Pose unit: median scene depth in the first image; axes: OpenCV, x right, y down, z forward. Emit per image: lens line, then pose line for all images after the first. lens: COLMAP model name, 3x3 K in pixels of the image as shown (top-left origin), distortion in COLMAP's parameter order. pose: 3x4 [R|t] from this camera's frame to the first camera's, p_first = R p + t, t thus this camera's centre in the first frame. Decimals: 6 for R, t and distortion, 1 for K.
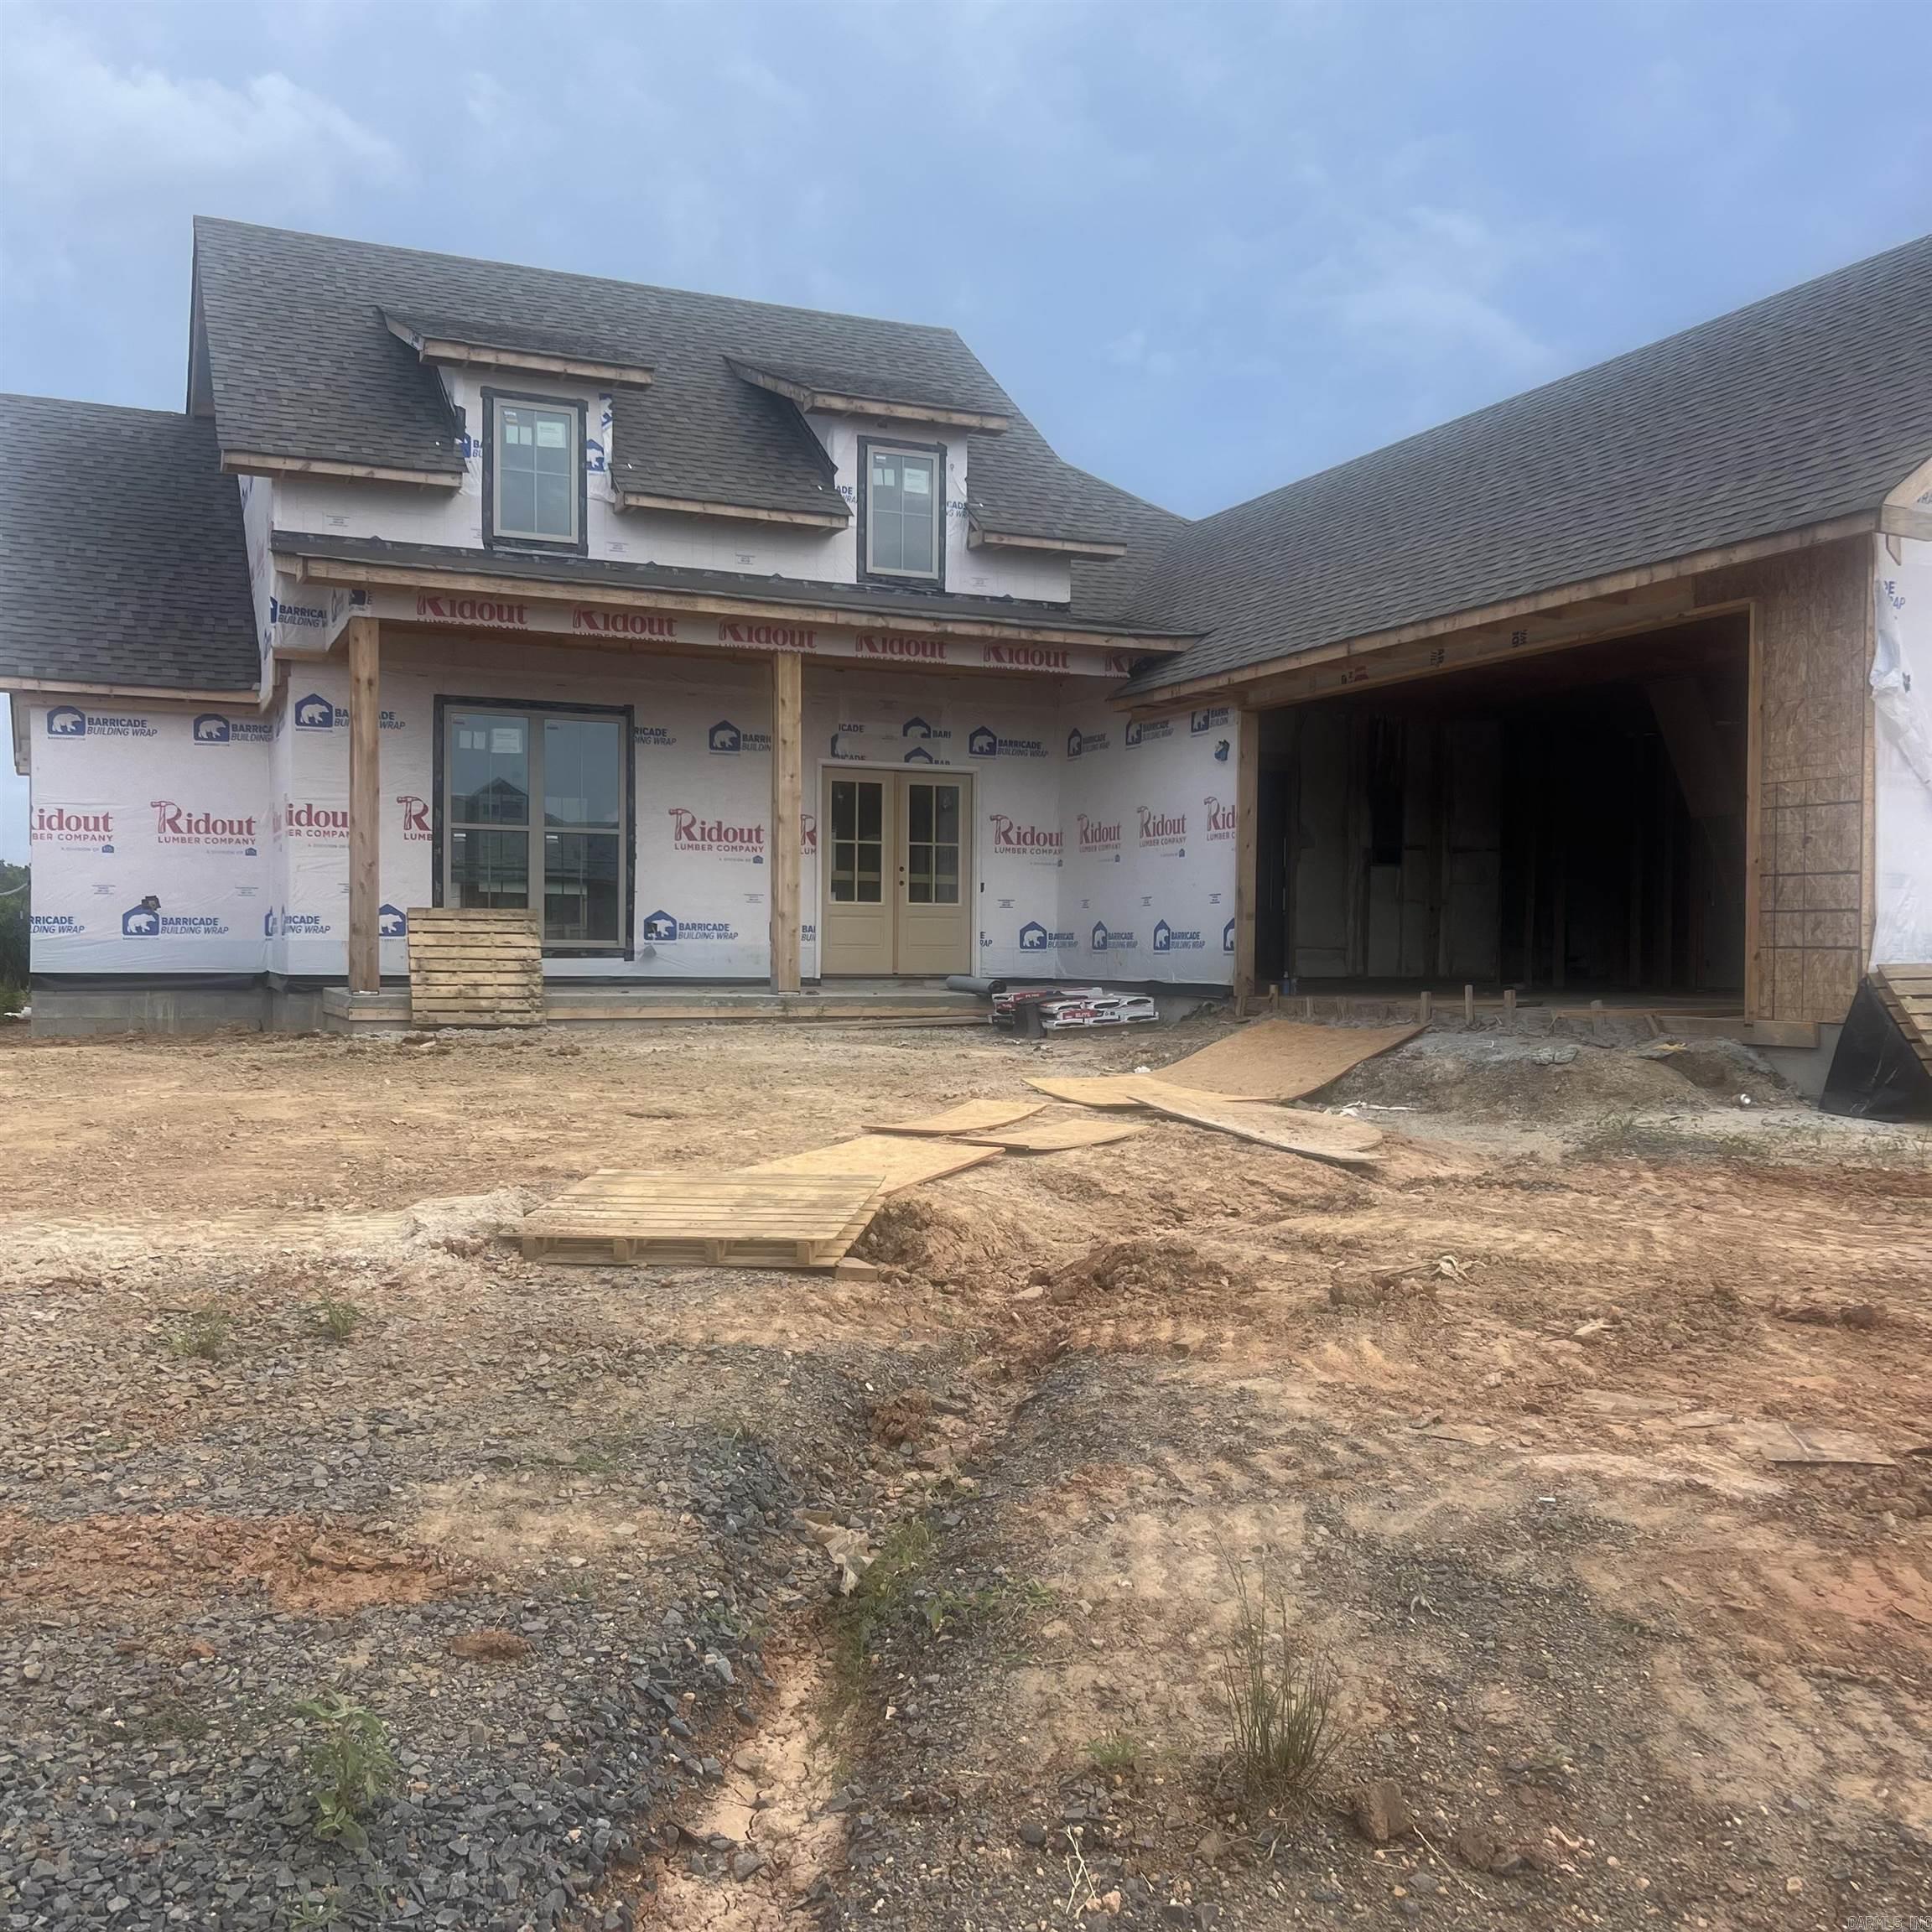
lens RADIAL K [[1936.7, 0, 966.0], [0, 1936.7, 966.0], [0, 0, 1]] dist [0.023889, -0.019769]
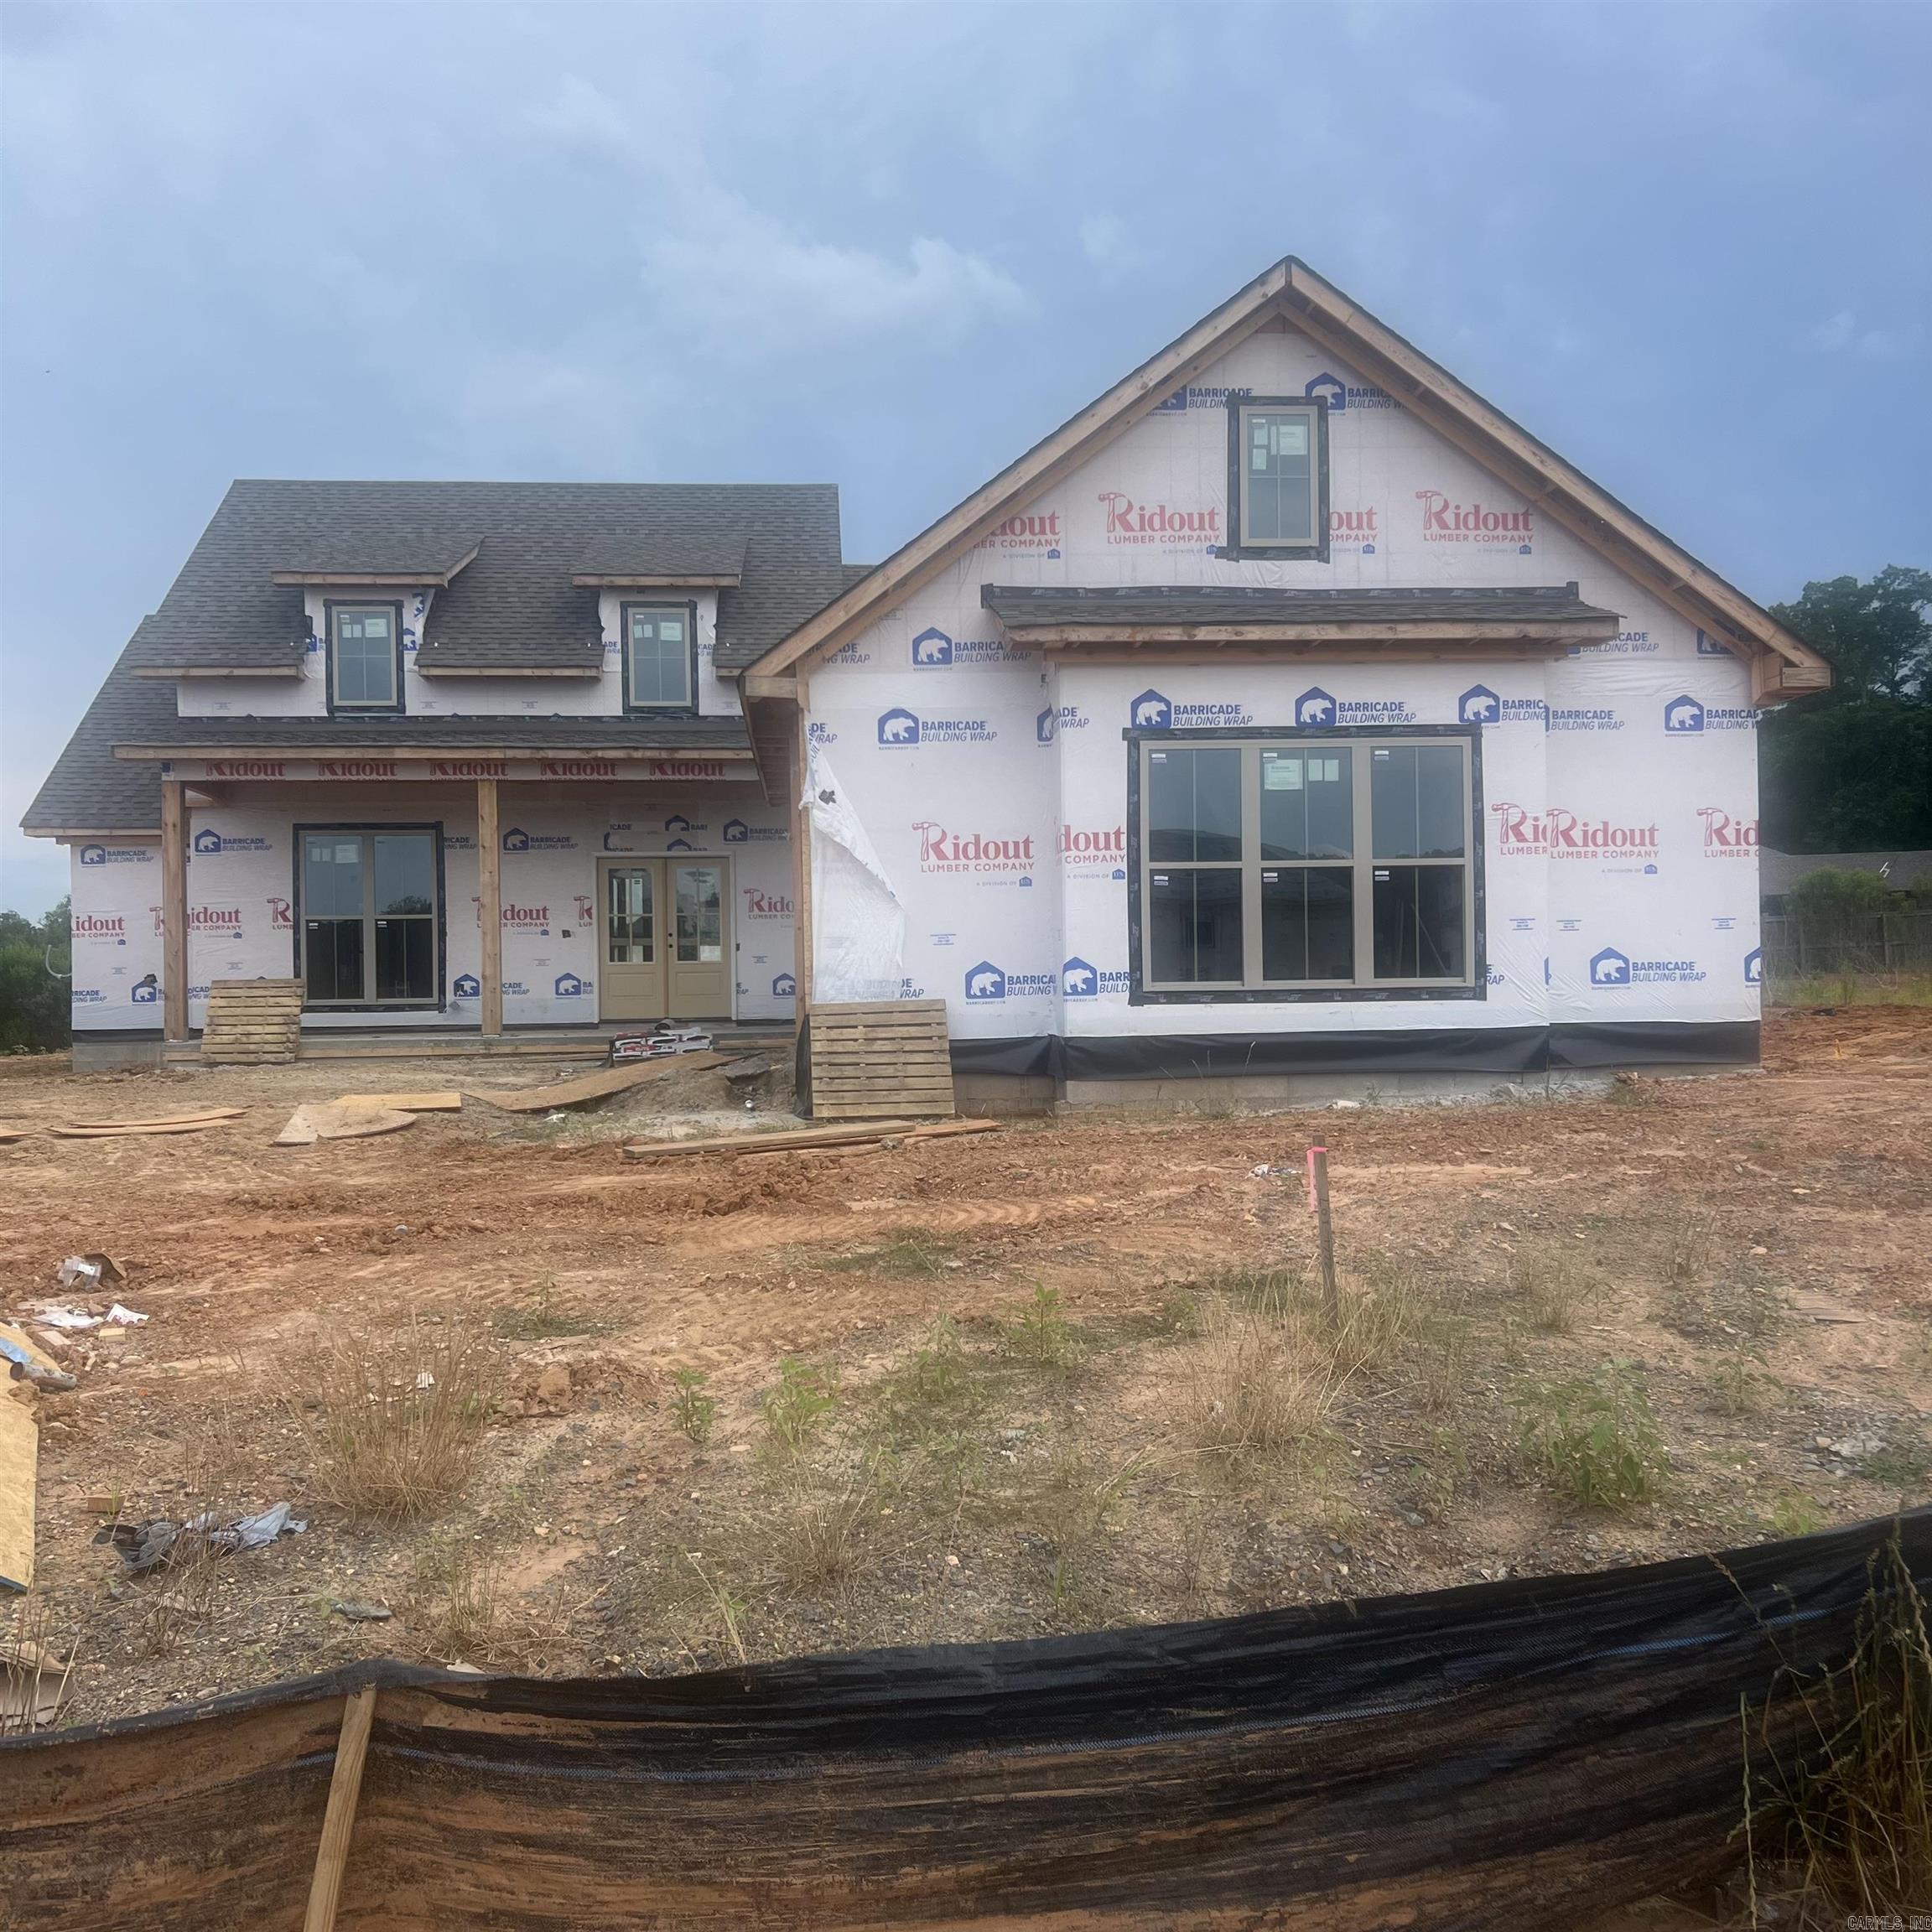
lens RADIAL K [[1844.5, 0, 966.0], [0, 1844.5, 966.0], [0, 0, 1]] dist [-0.066084, 0.013722]
pose [[0.960357, -0.029096, -0.277249, 0.529351], [0.023644, 0.999456, -0.022989, 0.002745], [0.277767, 0.015522, 0.960523, -0.113073]]
